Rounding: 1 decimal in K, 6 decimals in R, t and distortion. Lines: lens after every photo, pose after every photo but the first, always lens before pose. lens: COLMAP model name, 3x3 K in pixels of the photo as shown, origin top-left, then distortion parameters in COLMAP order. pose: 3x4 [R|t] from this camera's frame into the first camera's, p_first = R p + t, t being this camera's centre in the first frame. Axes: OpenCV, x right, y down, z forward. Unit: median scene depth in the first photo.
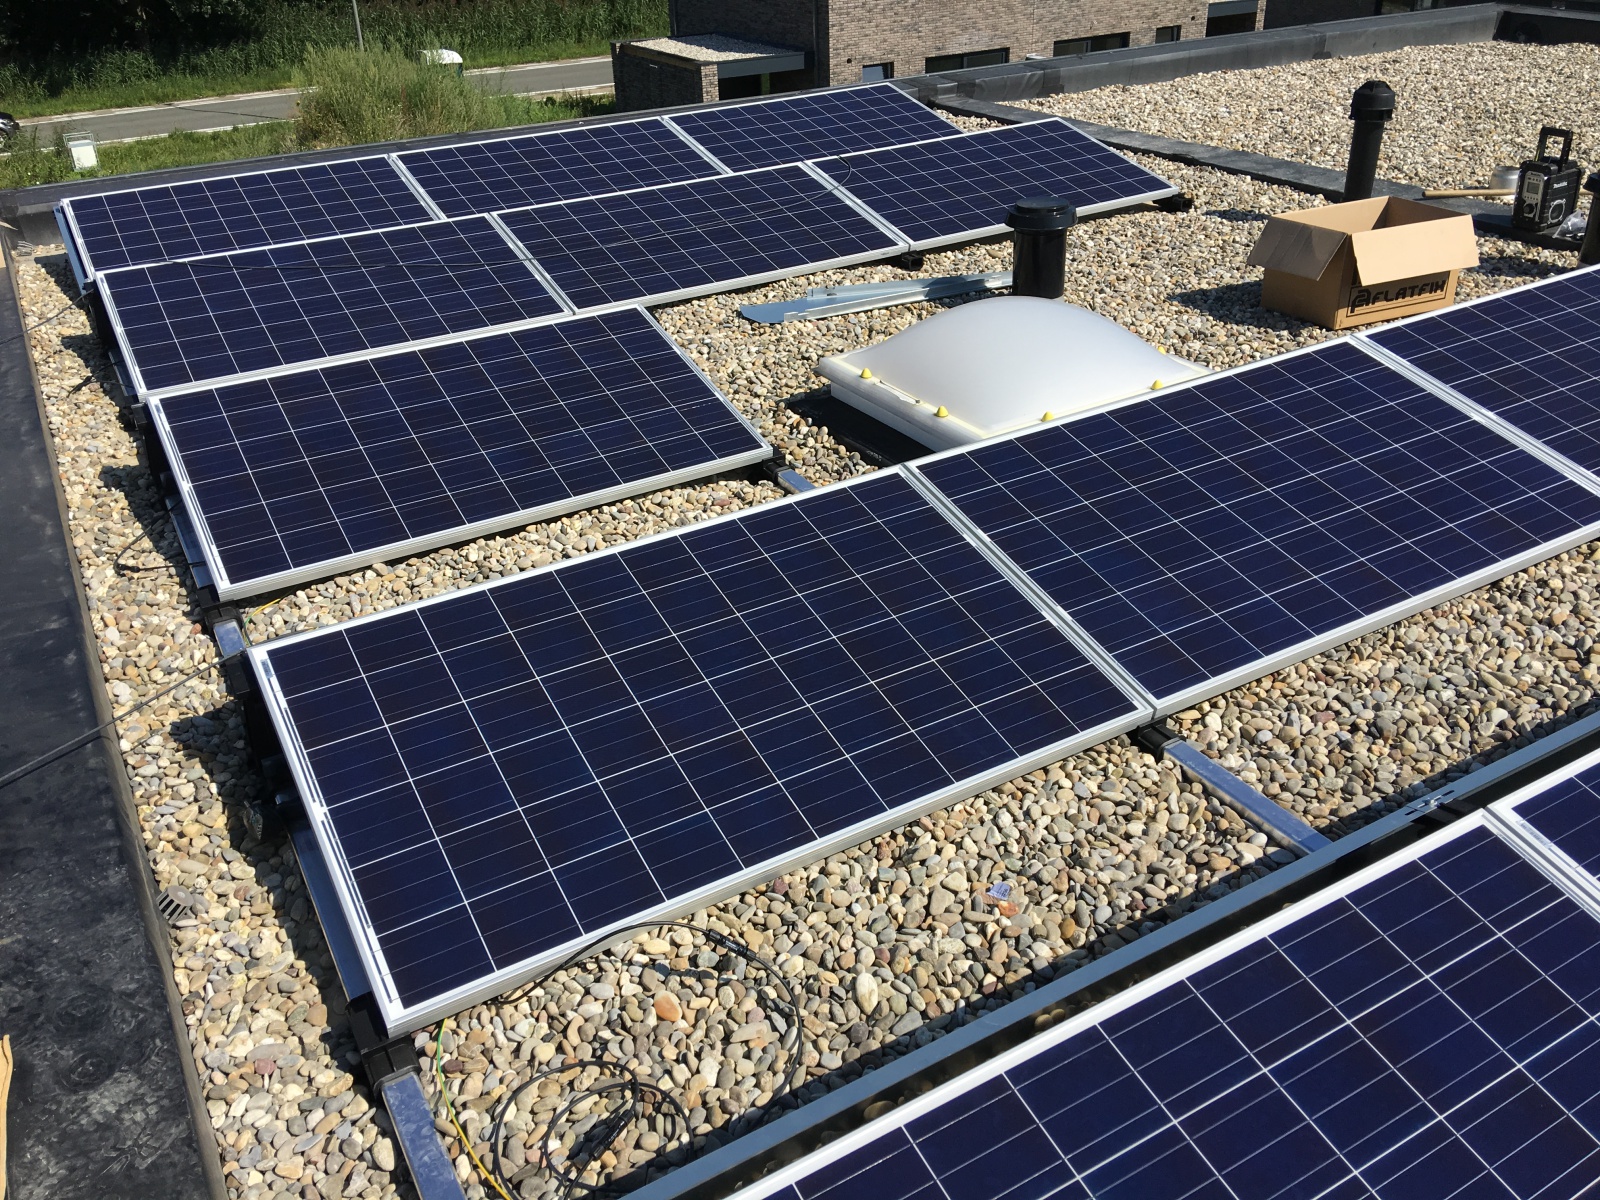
lens RADIAL K [[1335.7, 0, 796.7], [0, 1335.7, 564.1], [0, 0, 1]] dist [0.051427, -0.113086]
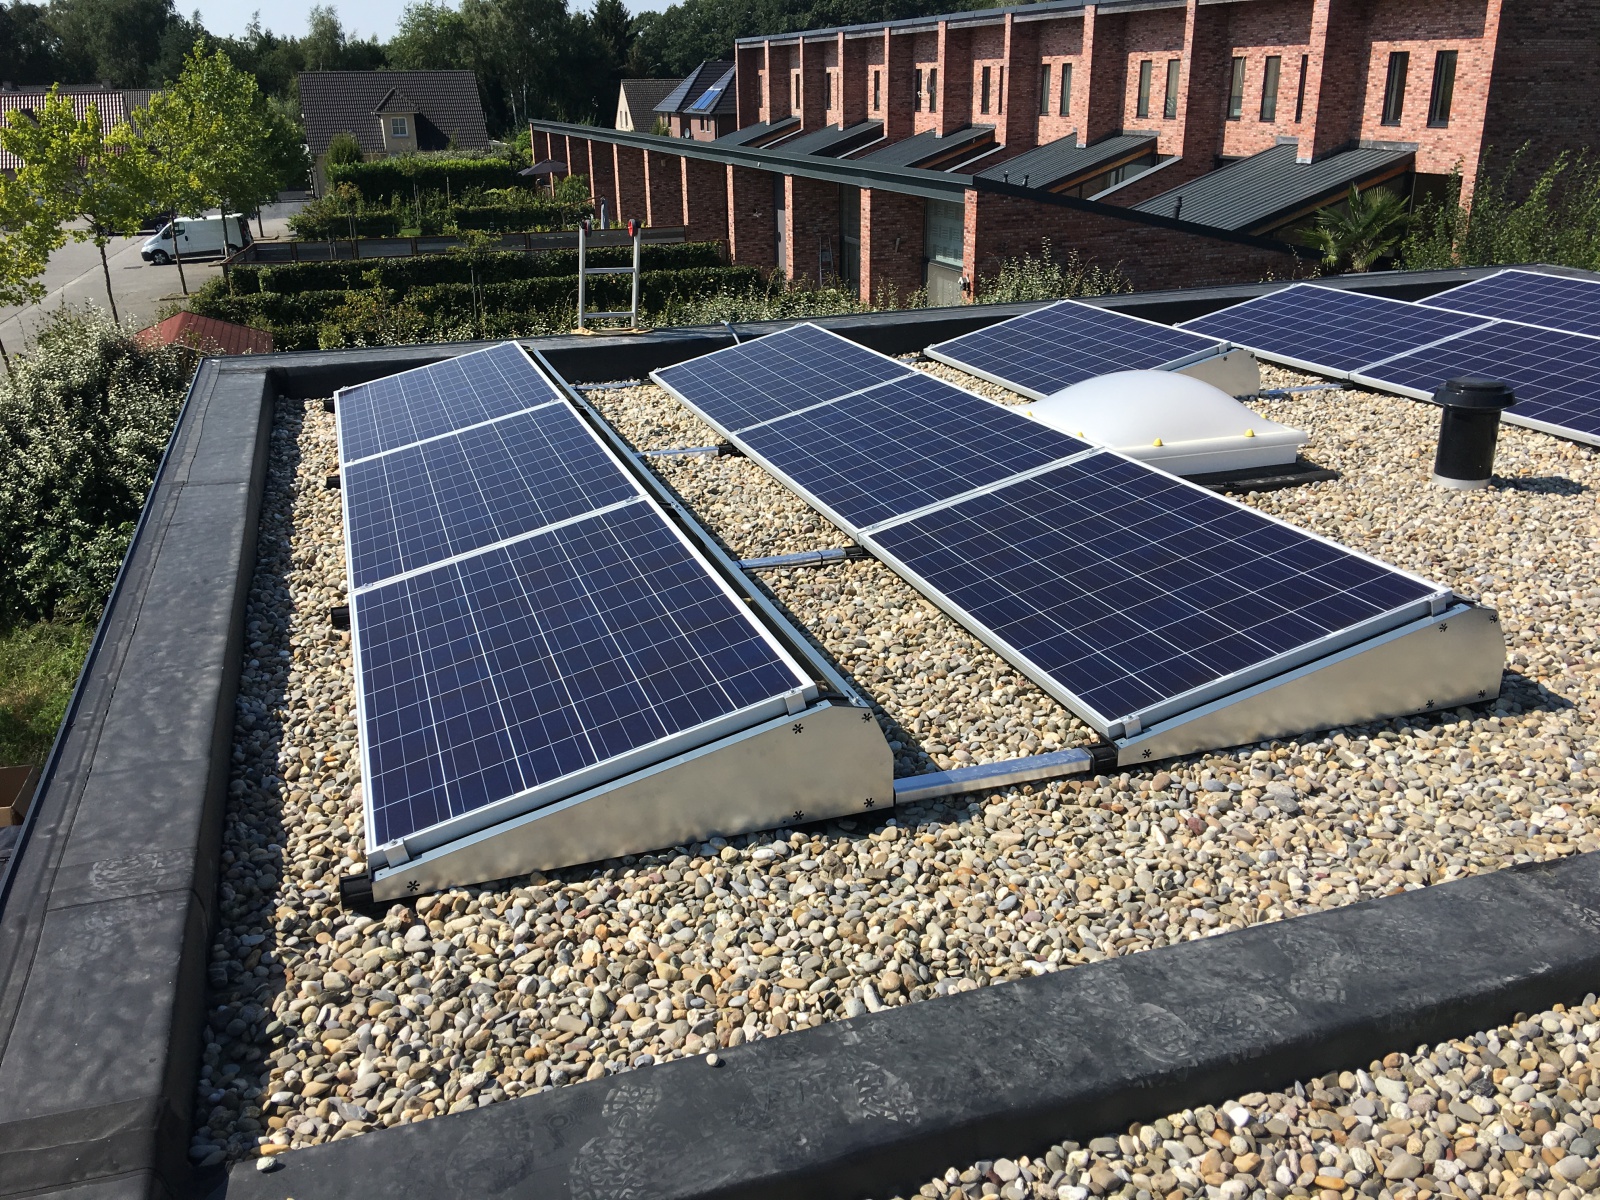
lens RADIAL K [[1335.7, 0, 796.7], [0, 1335.7, 564.1], [0, 0, 1]] dist [0.051427, -0.113086]
pose [[-0.190087, 0.365662, -0.911130, 1.691600], [-0.434368, 0.800953, 0.412066, -0.489650], [0.880449, 0.474095, 0.006581, 0.858657]]
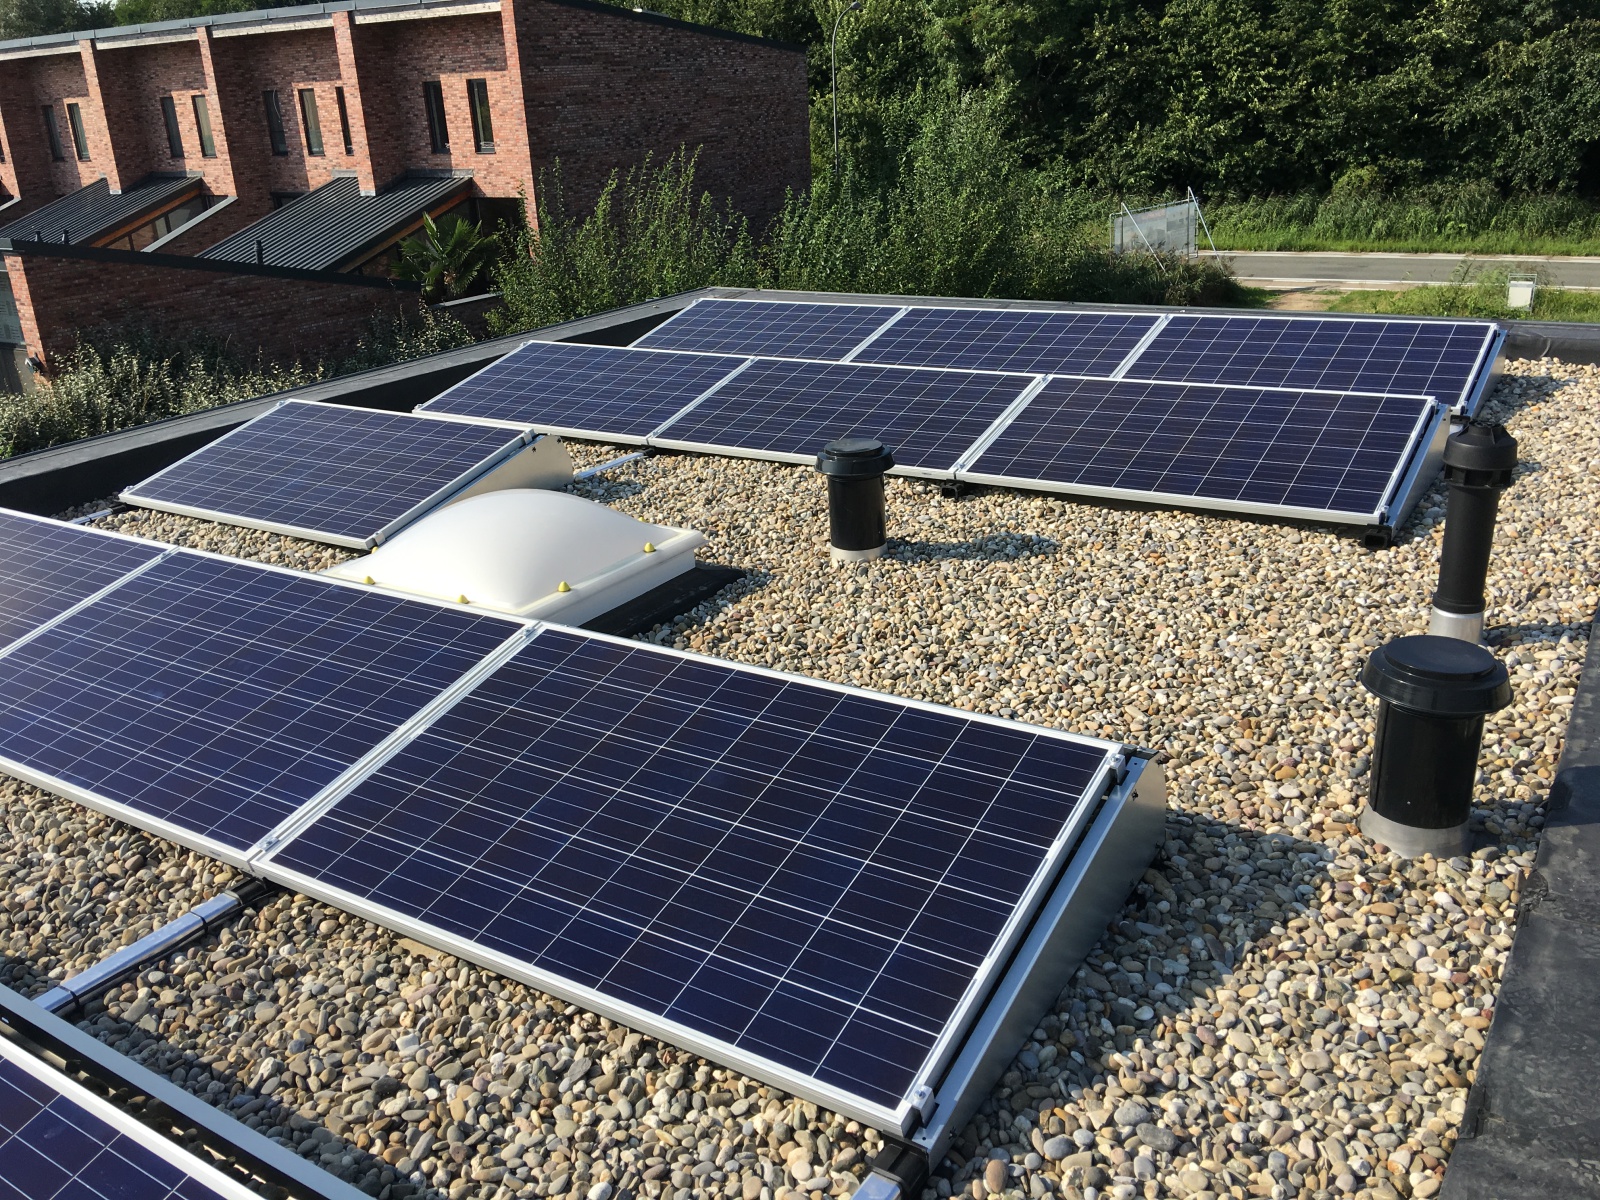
lens RADIAL K [[1335.7, 0, 796.7], [0, 1335.7, 564.1], [0, 0, 1]] dist [0.051427, -0.113086]
pose [[0.462874, 0.312270, -0.829600, 1.296189], [-0.386286, 0.913414, 0.128290, -0.411584], [0.797829, 0.261080, 0.543421, 0.689659]]
